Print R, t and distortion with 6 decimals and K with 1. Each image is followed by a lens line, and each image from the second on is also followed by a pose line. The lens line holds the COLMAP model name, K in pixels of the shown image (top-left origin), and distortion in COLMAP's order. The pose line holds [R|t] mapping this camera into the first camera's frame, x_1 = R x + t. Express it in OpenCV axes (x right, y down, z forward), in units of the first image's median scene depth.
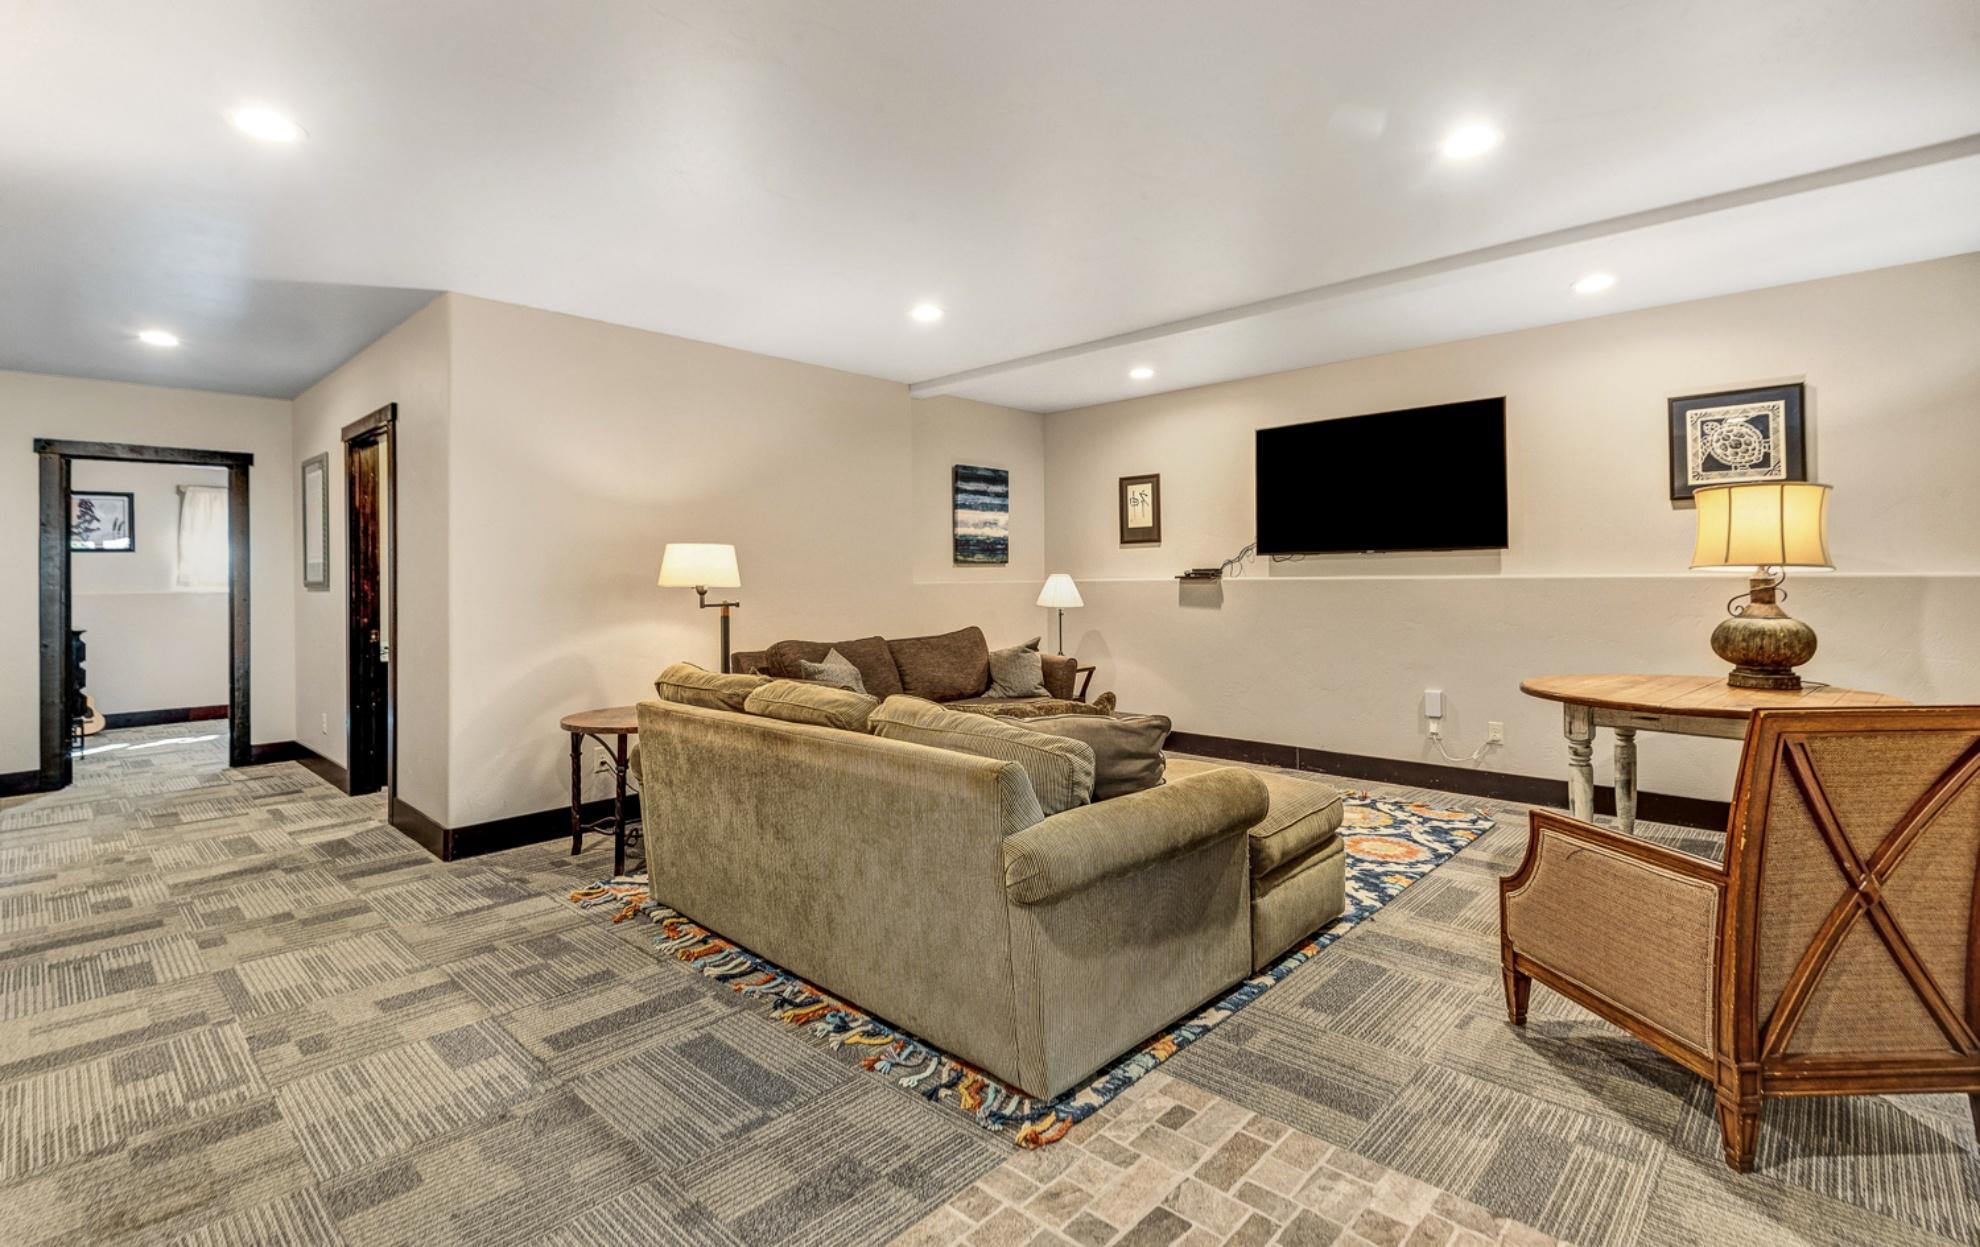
lens RADIAL K [[917.3, 0, 988.3], [0, 917.3, 588.2], [0, 0, 1]] dist [0.018716, -0.000301]
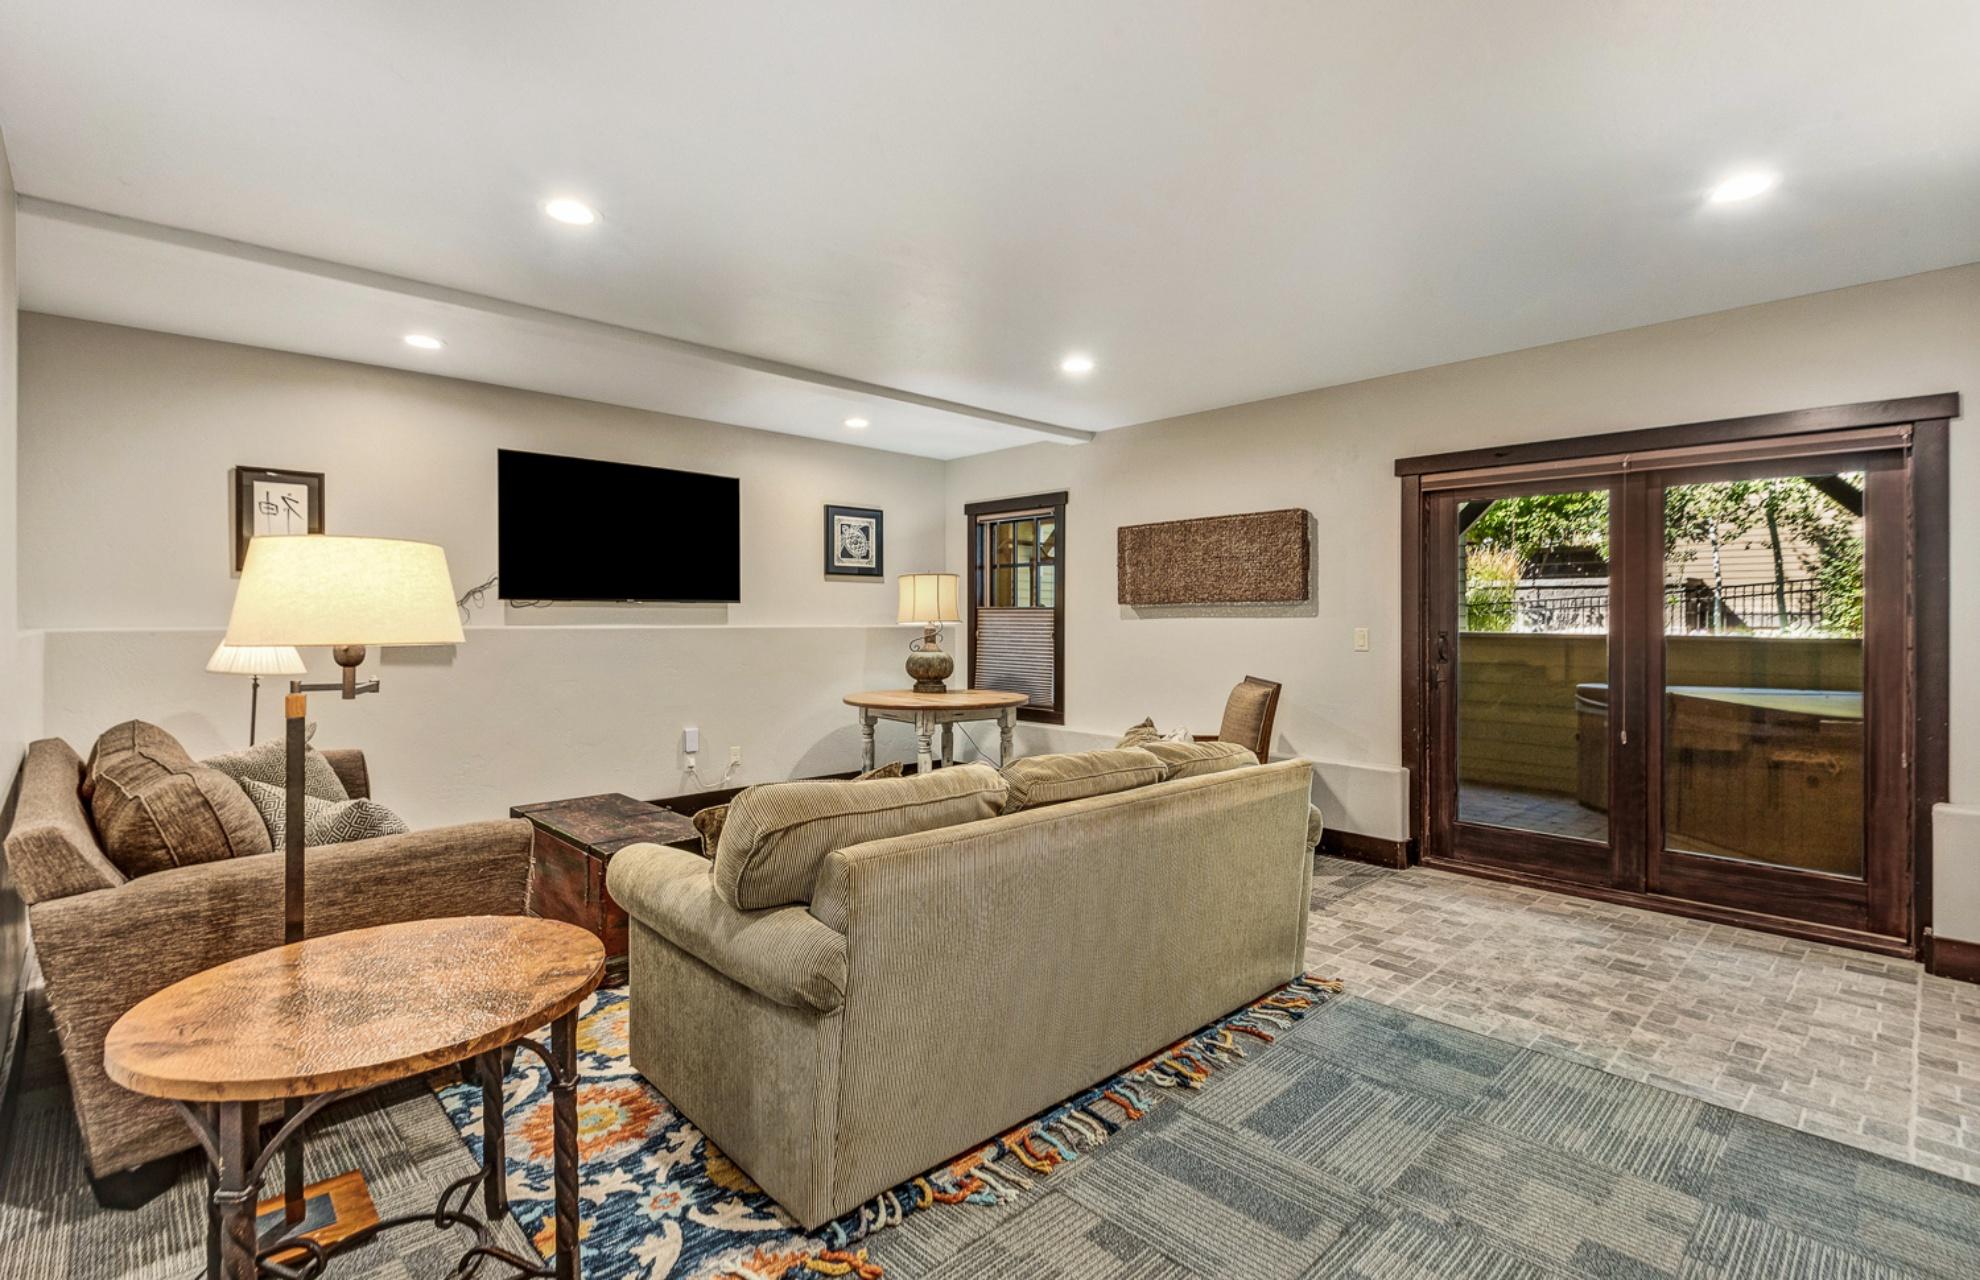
lens RADIAL K [[909.0, 0, 990.0], [0, 909.0, 640.0], [0, 0, 1]] dist [-0.000370, -0.000086]
pose [[0.052428, -0.011486, 0.998559, -0.869134], [0.005699, 0.999921, 0.011203, -0.008531], [-0.998608, 0.005103, 0.052489, 0.856360]]
